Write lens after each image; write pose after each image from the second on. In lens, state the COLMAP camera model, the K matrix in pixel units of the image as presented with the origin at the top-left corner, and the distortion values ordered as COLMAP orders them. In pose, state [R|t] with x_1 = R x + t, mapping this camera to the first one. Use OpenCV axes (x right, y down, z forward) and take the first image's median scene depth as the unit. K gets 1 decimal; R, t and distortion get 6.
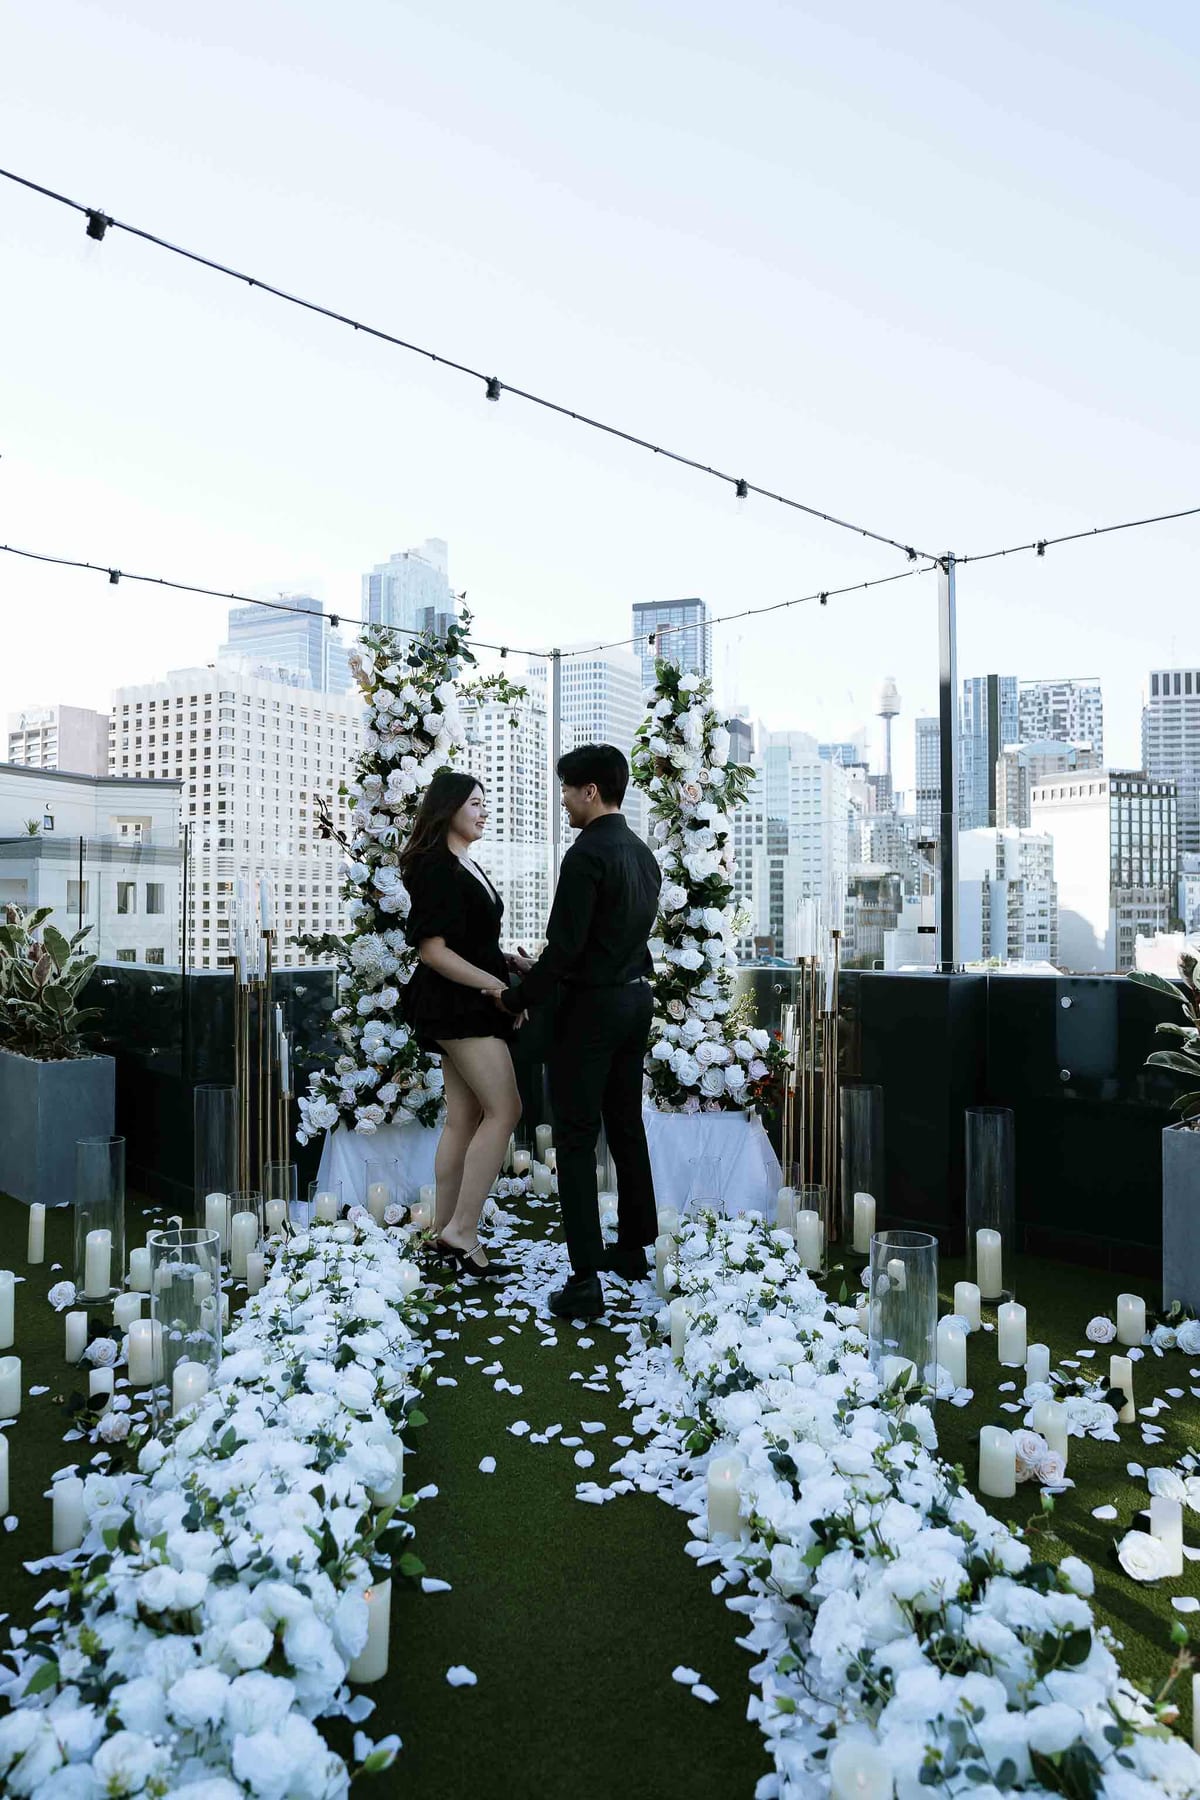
lens RADIAL K [[1203.4, 0, 594.0], [0, 1203.4, 902.8], [0, 0, 1]] dist [-0.085684, 0.058368]
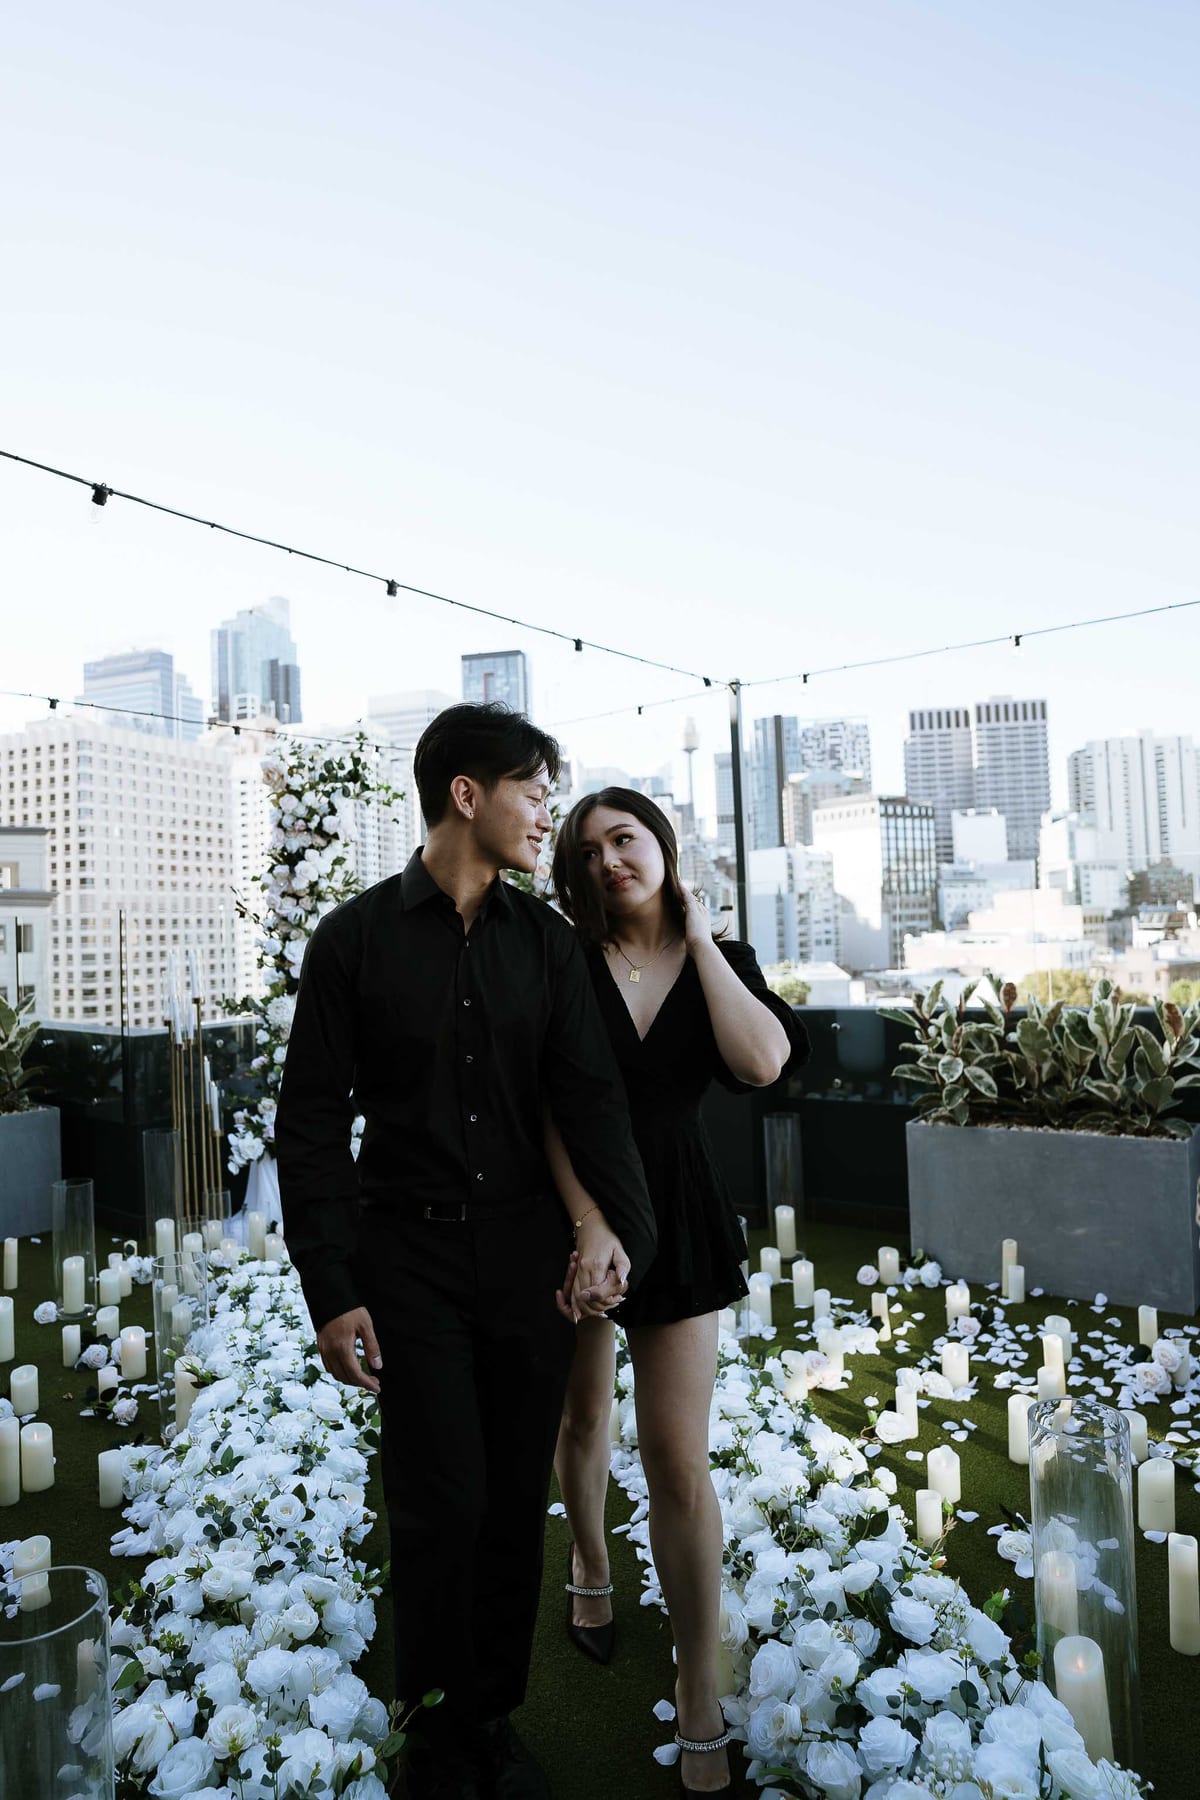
lens RADIAL K [[1083.3, 0, 593.6], [0, 1083.3, 901.3], [0, 0, 1]] dist [-0.100389, 0.058211]
pose [[0.988587, -0.033111, 0.146967, -0.029762], [0.035825, 0.999232, -0.015860, -0.038026], [-0.146329, 0.020944, 0.989014, -0.112322]]
